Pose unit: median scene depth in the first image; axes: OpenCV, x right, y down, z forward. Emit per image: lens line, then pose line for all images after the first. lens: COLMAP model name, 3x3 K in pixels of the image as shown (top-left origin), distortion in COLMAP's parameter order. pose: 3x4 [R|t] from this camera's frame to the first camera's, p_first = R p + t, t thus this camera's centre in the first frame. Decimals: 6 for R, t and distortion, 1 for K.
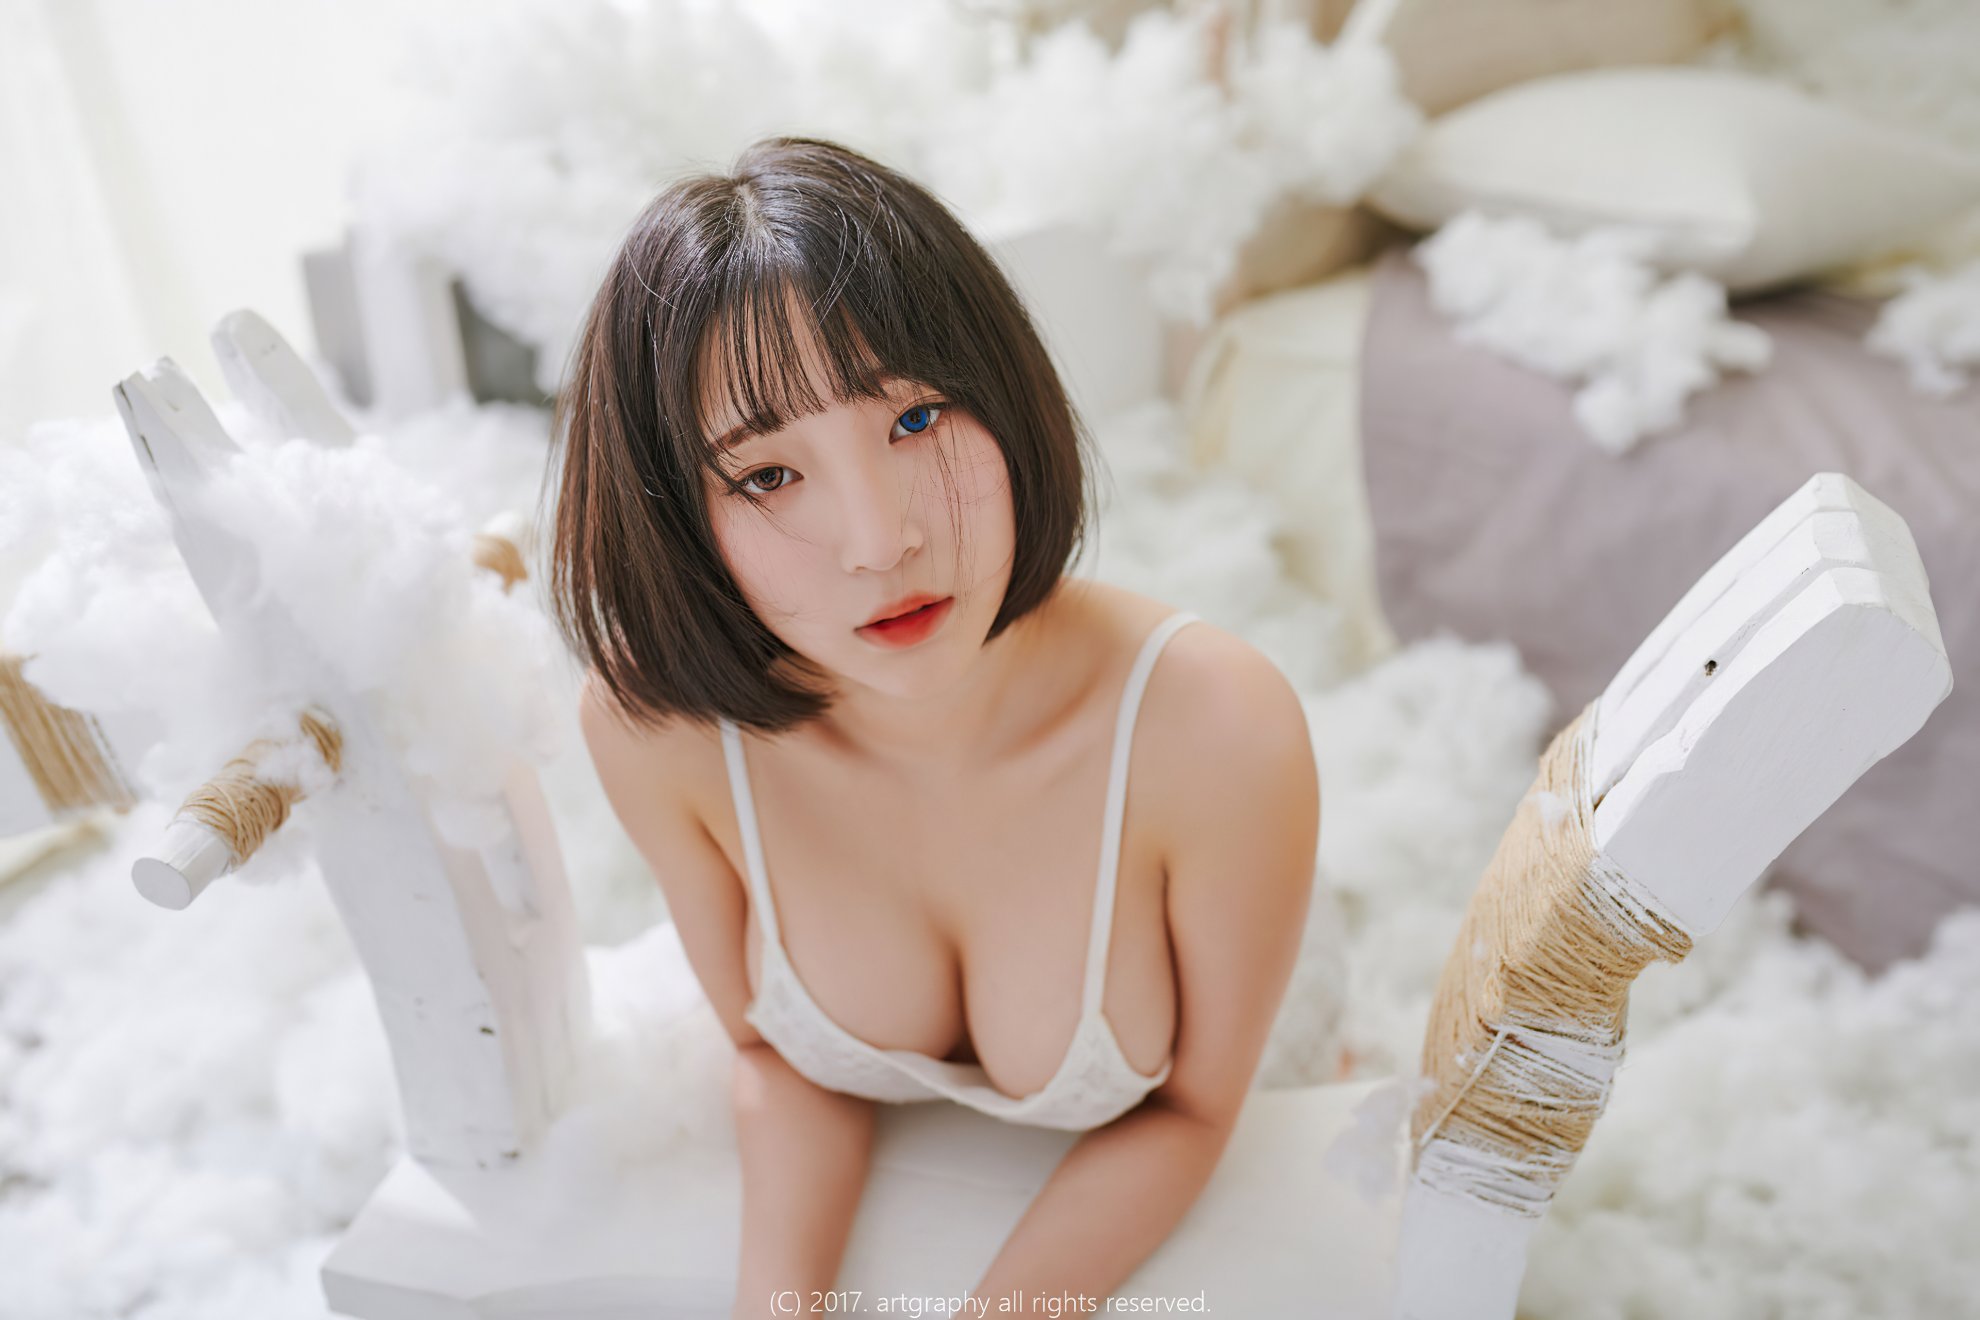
lens RADIAL K [[2024.8, 0, 990.0], [0, 2024.8, 660.0], [0, 0, 1]] dist [-0.090512, 0.195213]
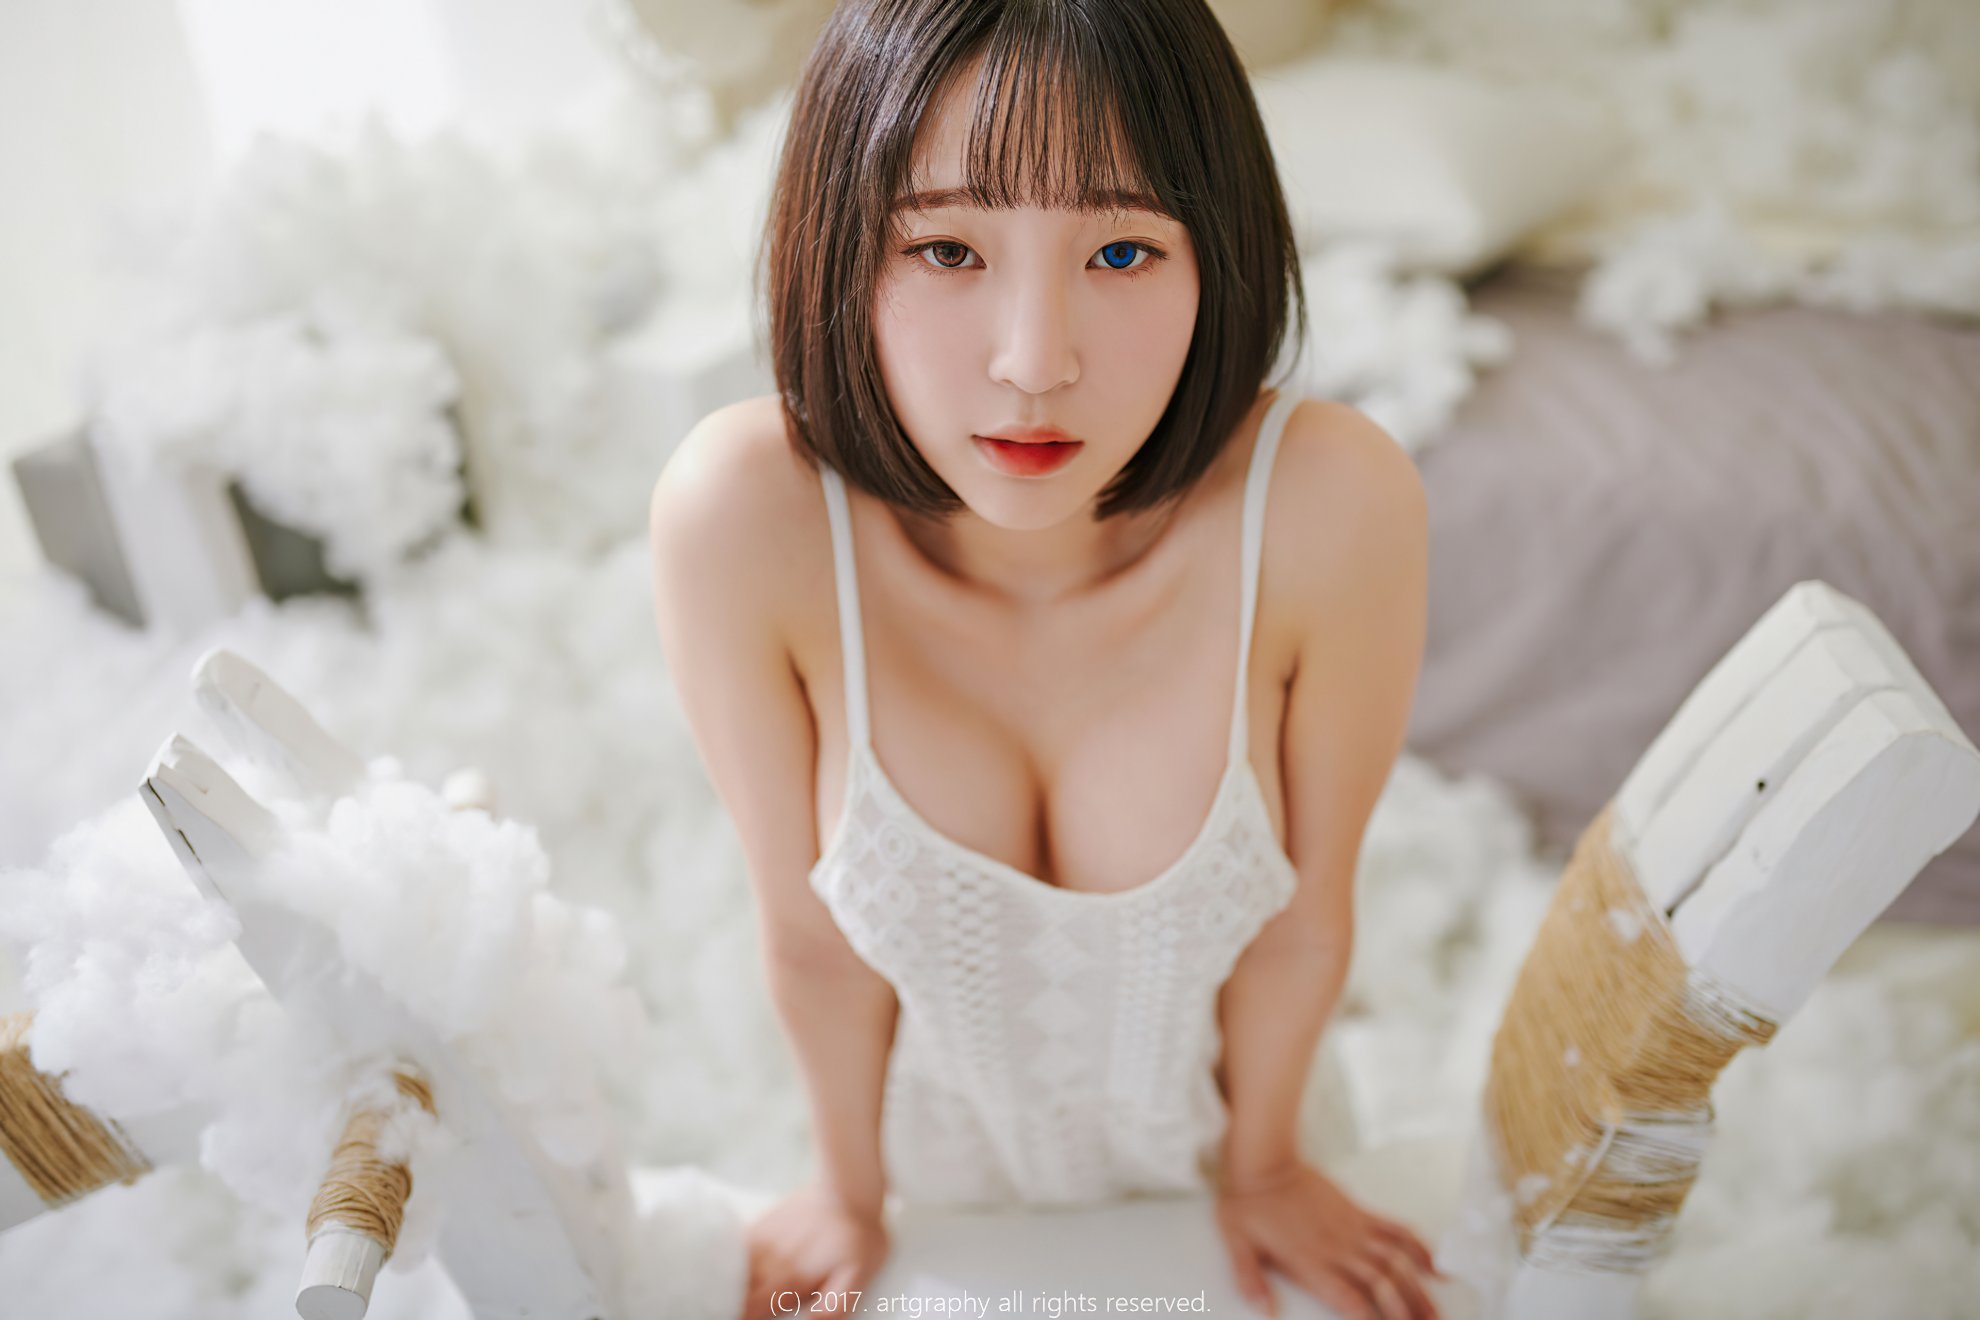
lens RADIAL K [[2042.6, 0, 990.0], [0, 2042.6, 660.0], [0, 0, 1]] dist [-0.029322, -0.024293]
pose [[0.956933, -0.178658, 0.228825, -0.258979], [0.166170, 0.983399, 0.072891, -0.190240], [-0.238049, -0.031728, 0.970735, 0.004377]]
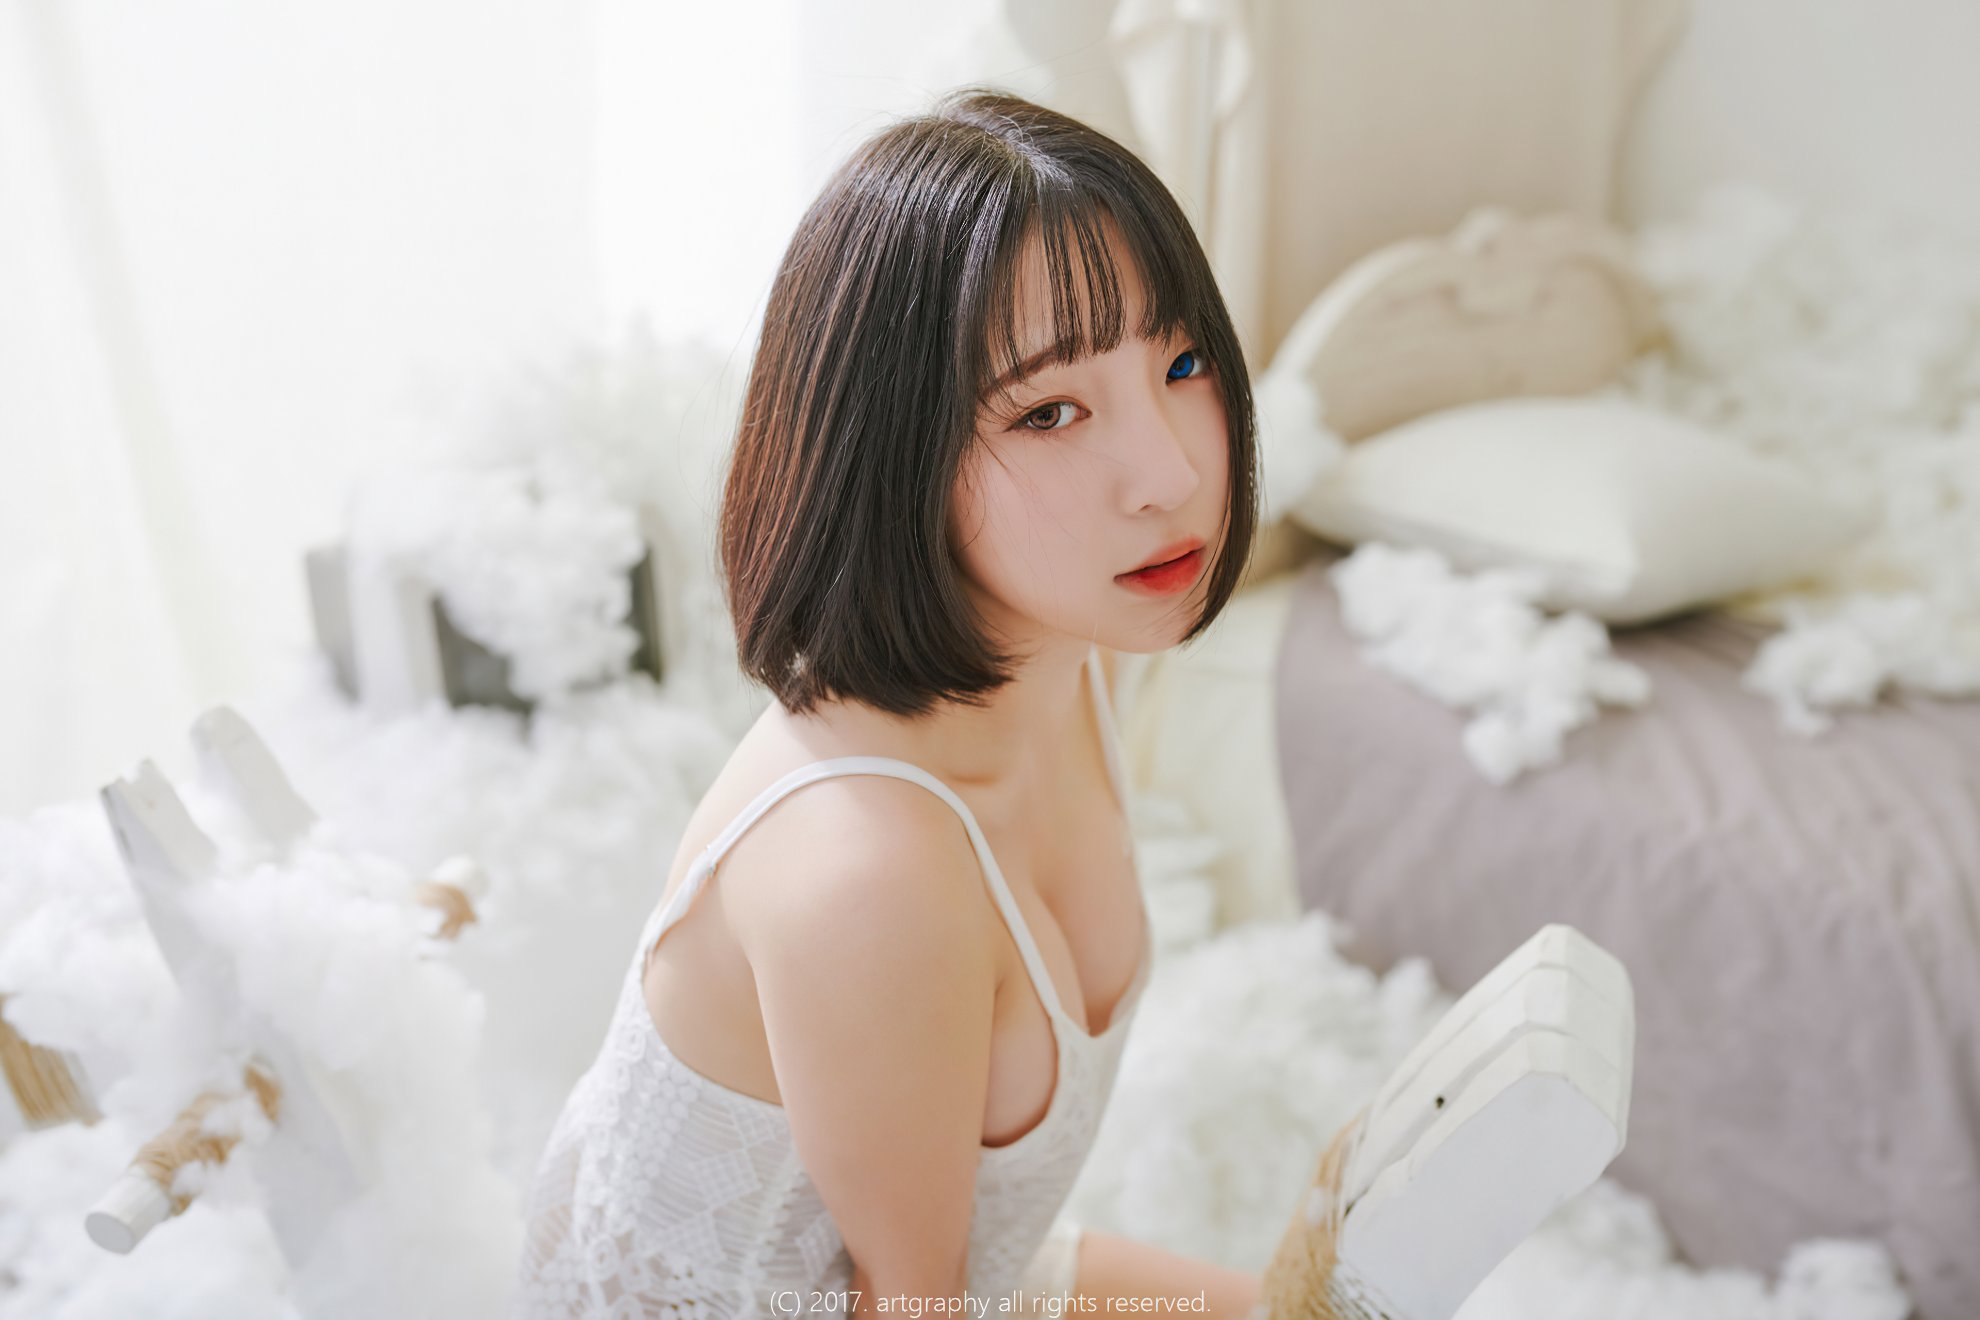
lens RADIAL K [[2061.2, 0, 995.8], [0, 2061.2, 623.7], [0, 0, 1]] dist [-0.008066, 0.007004]
pose [[0.999351, 0.028728, -0.021735, 0.104076], [-0.030495, 0.995840, -0.085862, -0.139778], [0.019178, 0.086469, 0.996070, -0.186189]]
